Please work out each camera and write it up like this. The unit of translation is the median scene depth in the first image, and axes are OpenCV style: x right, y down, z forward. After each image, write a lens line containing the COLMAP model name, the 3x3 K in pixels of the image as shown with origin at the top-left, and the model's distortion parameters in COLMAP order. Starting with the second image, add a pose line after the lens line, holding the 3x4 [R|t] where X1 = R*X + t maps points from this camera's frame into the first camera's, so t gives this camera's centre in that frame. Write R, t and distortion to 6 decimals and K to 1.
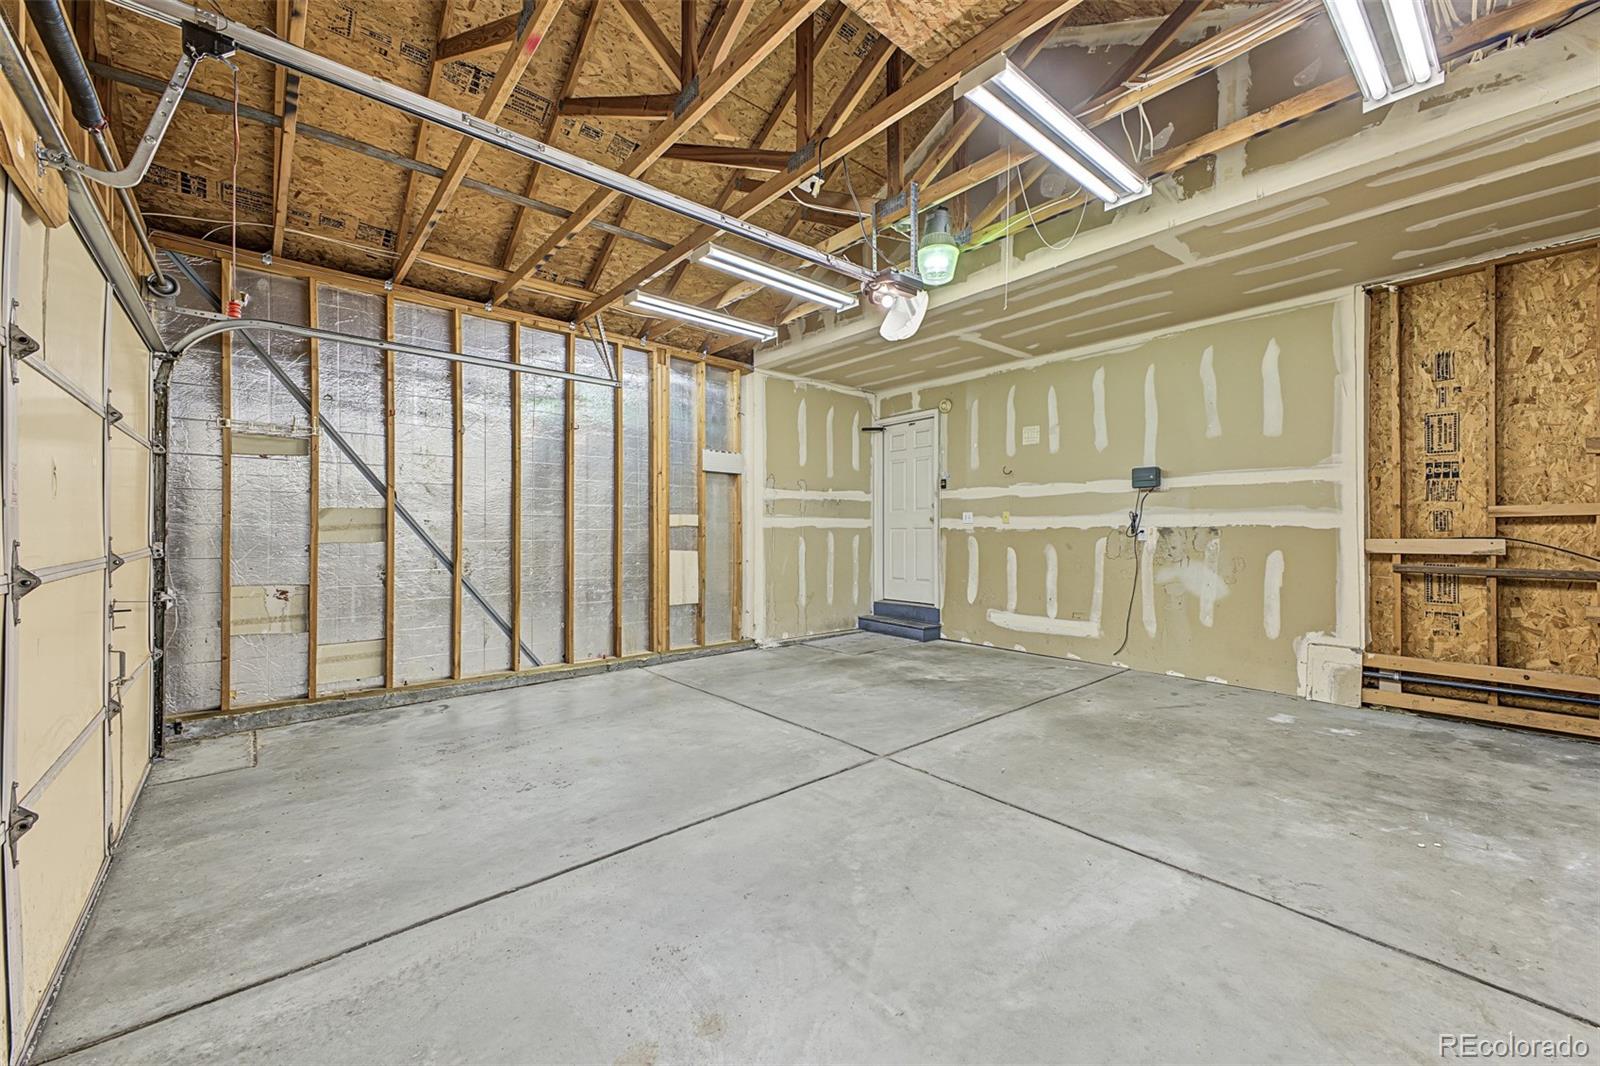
lens RADIAL K [[634.2, 0, 797.6], [0, 634.2, 531.9], [0, 0, 1]] dist [0.012685, -0.000025]
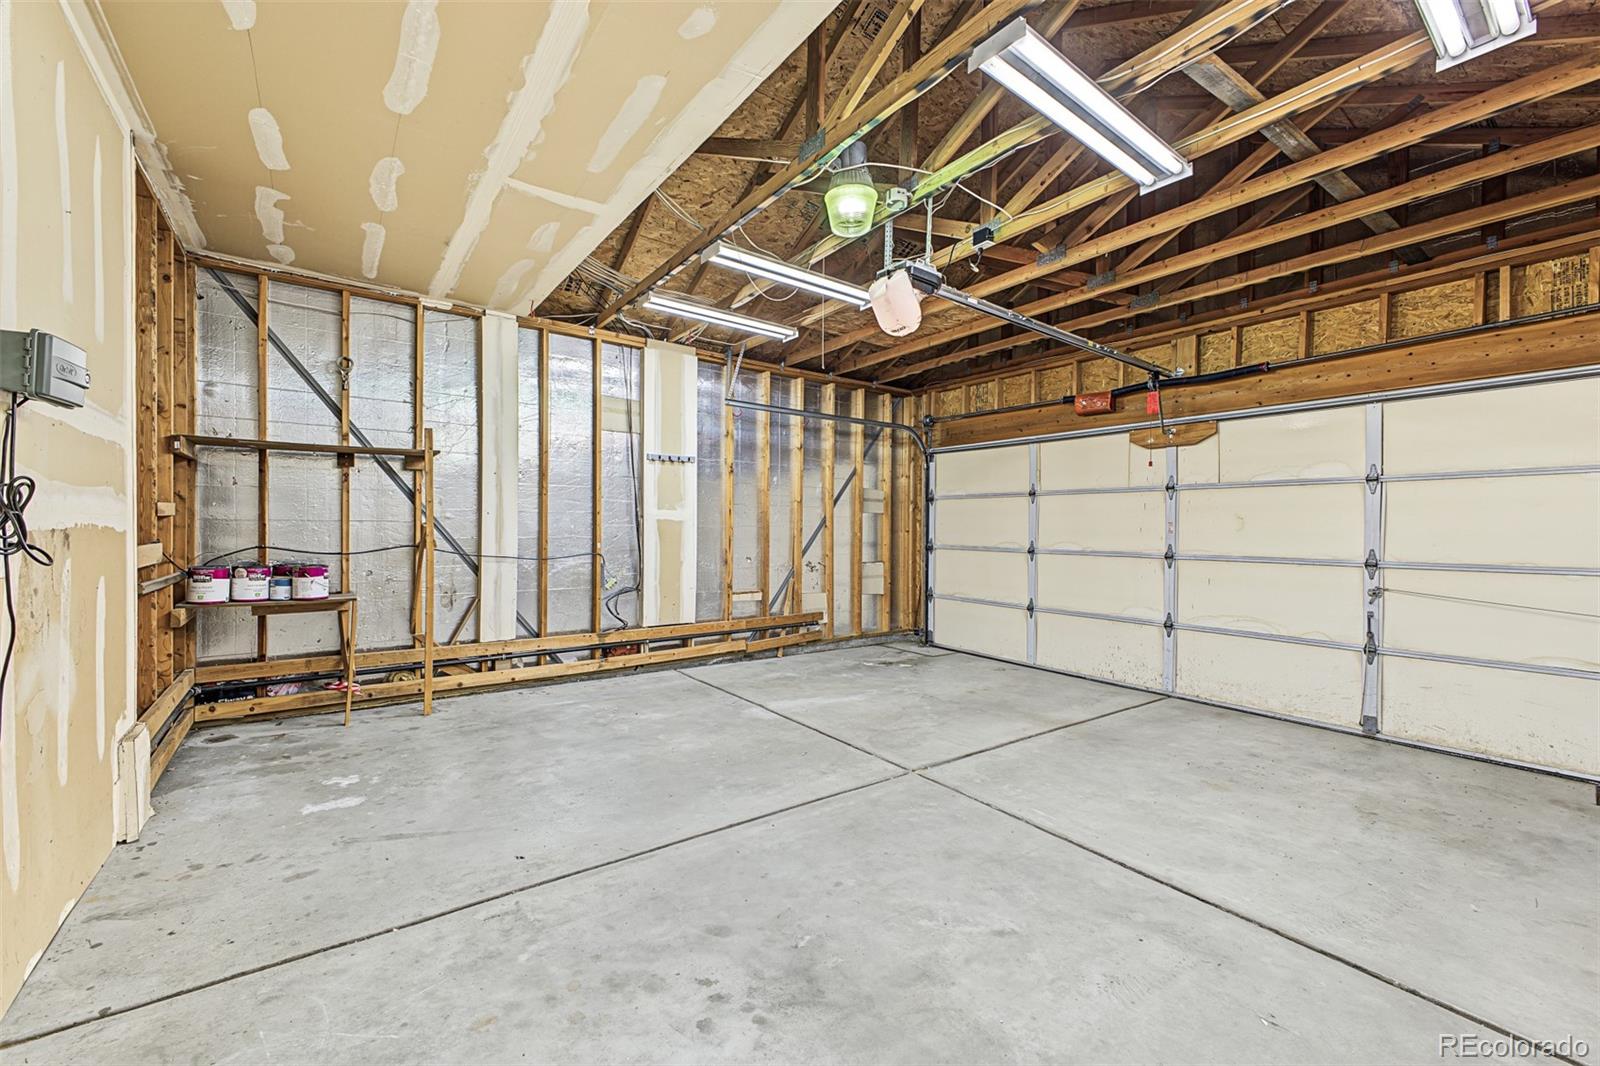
lens RADIAL K [[634.2, 0, 802.9], [0, 634.2, 534.5], [0, 0, 1]] dist [0.012685, -0.000025]
pose [[-0.998244, -0.012953, 0.057807, 0.282215], [-0.012436, 0.999879, 0.009296, -0.022178], [-0.057921, 0.008561, -0.998284, 2.239150]]
